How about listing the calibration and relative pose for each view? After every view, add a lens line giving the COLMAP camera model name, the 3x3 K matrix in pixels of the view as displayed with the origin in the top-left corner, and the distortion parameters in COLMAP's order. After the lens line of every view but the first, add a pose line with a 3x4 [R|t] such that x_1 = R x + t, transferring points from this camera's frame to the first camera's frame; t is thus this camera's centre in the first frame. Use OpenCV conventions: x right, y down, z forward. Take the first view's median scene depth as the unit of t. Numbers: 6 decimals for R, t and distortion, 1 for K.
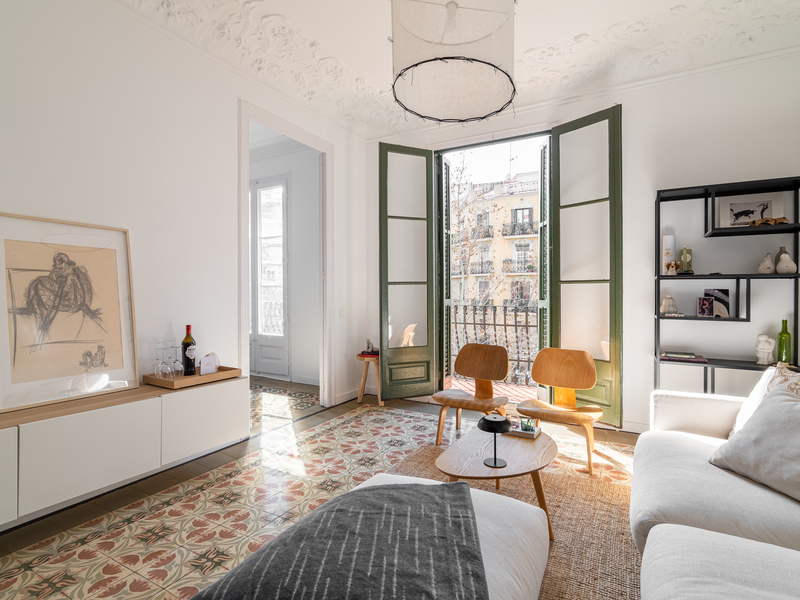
lens RADIAL K [[411.8, 0, 397.9], [0, 411.8, 297.6], [0, 0, 1]] dist [0.000343, 0.000245]
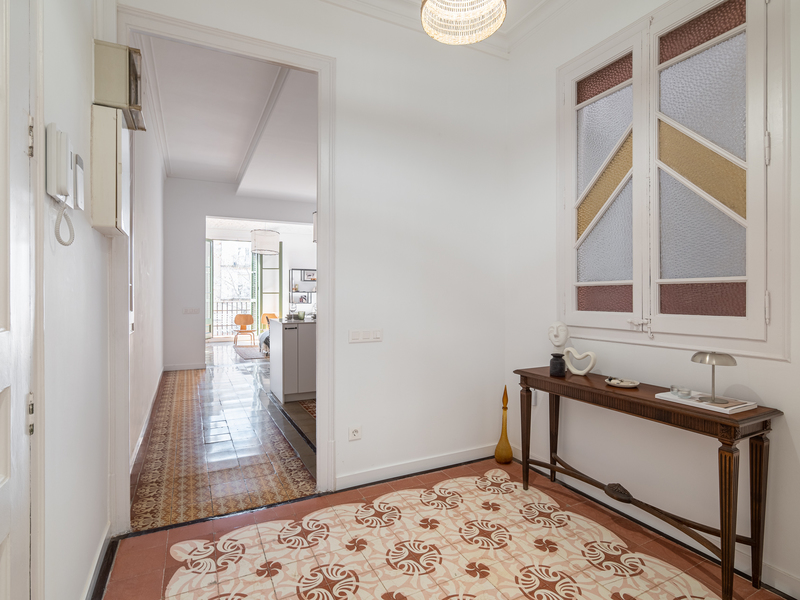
lens RADIAL K [[427.9, 0, 398.8], [0, 427.9, 284.0], [0, 0, 1]] dist [-0.000228, 0.000136]
pose [[0.562174, 0.018837, 0.826804, -1.887092], [0.017049, 0.999264, -0.034358, 0.024332], [-0.826843, 0.033411, 0.561440, -1.829943]]
